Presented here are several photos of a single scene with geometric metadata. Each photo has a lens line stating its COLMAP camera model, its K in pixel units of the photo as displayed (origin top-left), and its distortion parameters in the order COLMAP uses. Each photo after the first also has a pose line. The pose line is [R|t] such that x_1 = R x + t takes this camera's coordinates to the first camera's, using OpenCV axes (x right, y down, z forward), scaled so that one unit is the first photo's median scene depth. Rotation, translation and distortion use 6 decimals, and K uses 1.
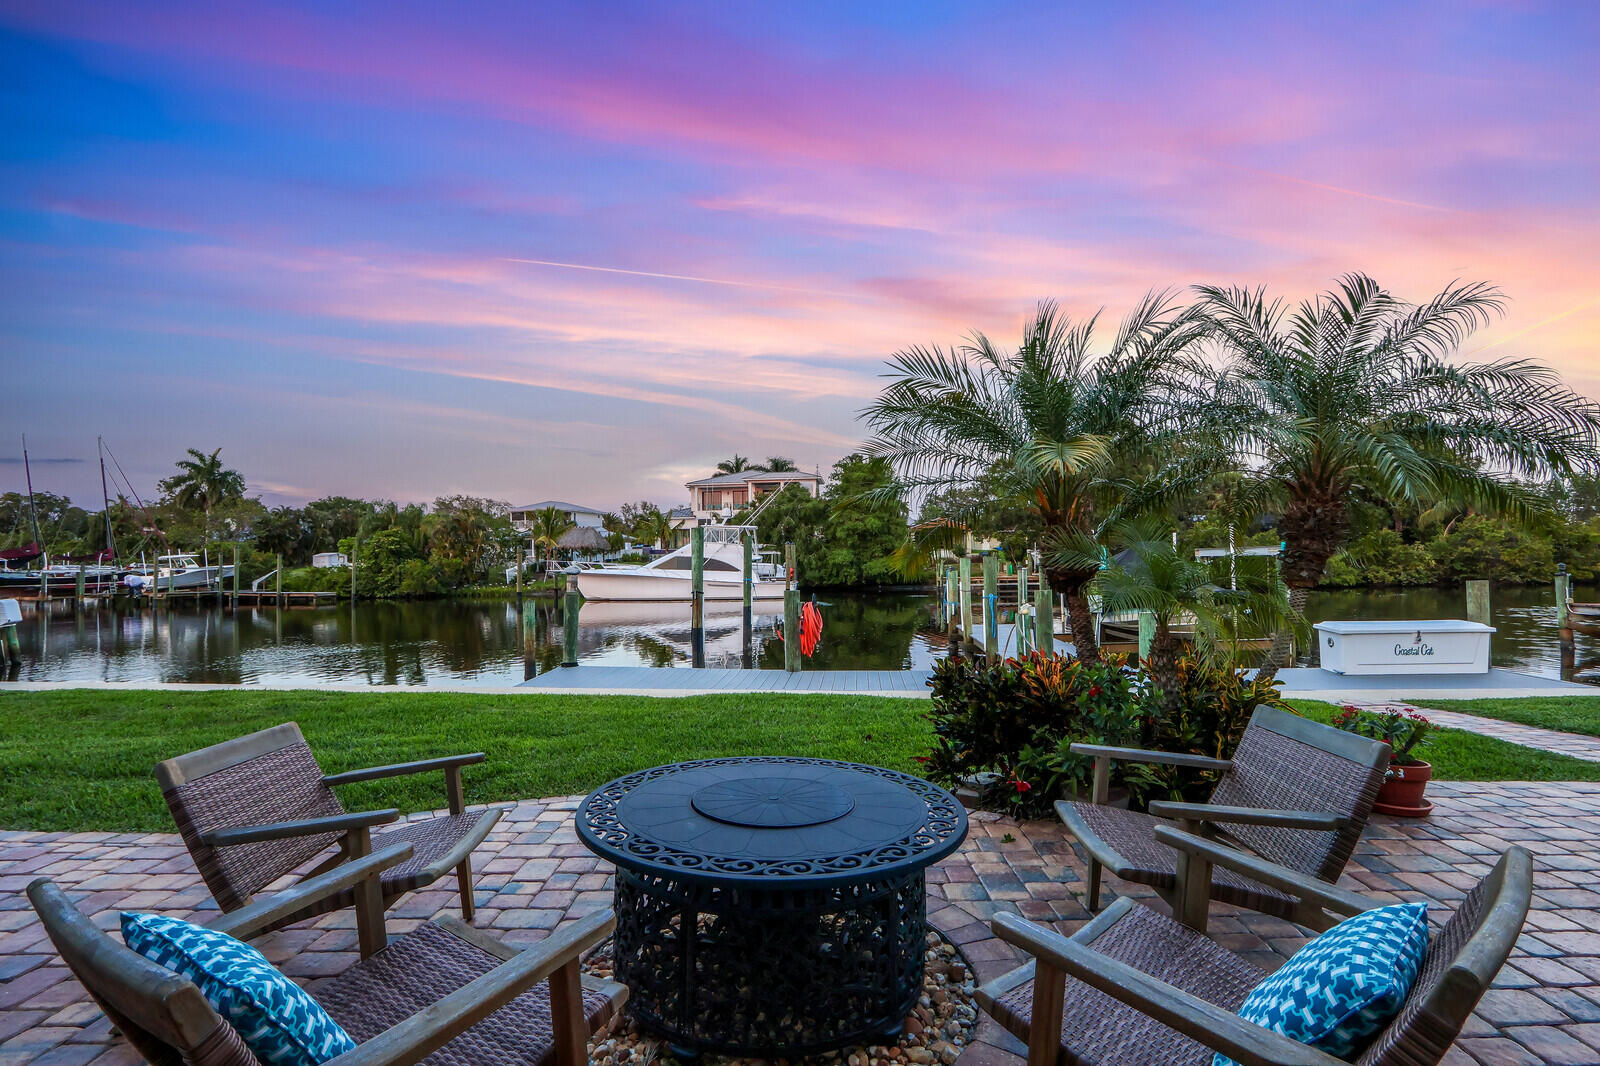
lens RADIAL K [[748.2, 0, 791.5], [0, 748.2, 542.8], [0, 0, 1]] dist [-0.005656, -0.000122]
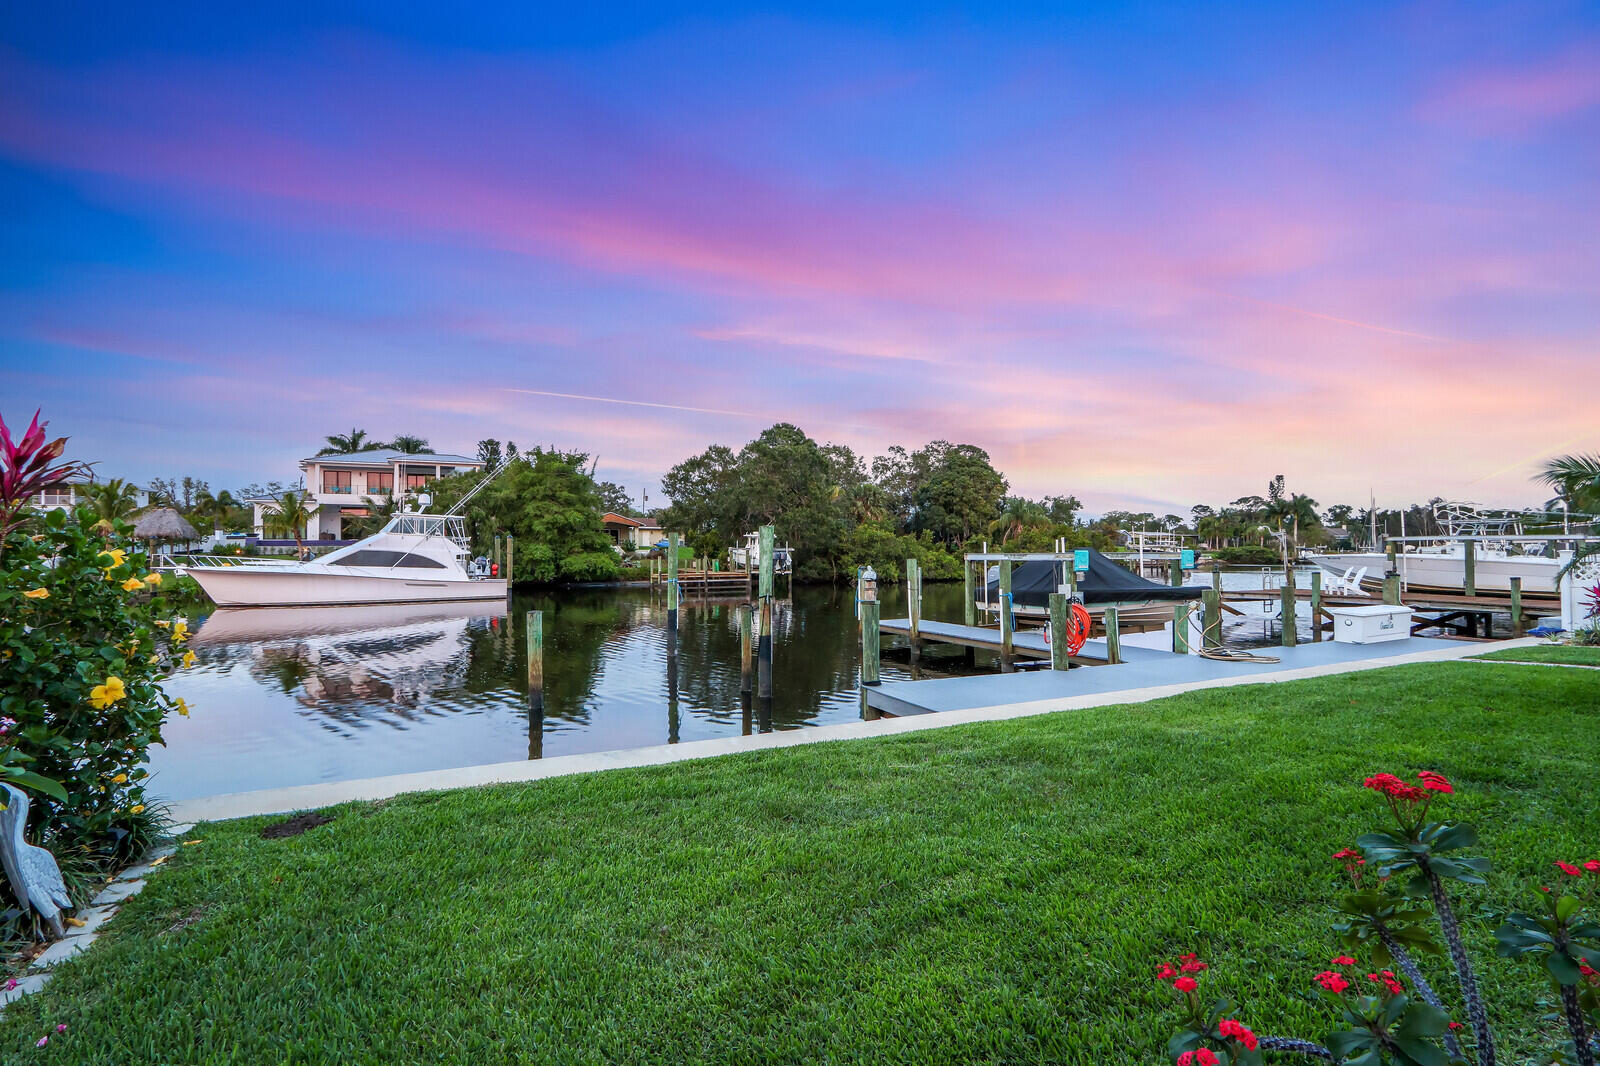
lens RADIAL K [[748.2, 0, 791.5], [0, 748.2, 542.8], [0, 0, 1]] dist [-0.005656, -0.000122]
pose [[0.853058, 0.016059, 0.521569, -0.149708], [-0.019040, 0.999819, 0.000357, 0.001032], [-0.521469, -0.010235, 0.853209, 0.047910]]
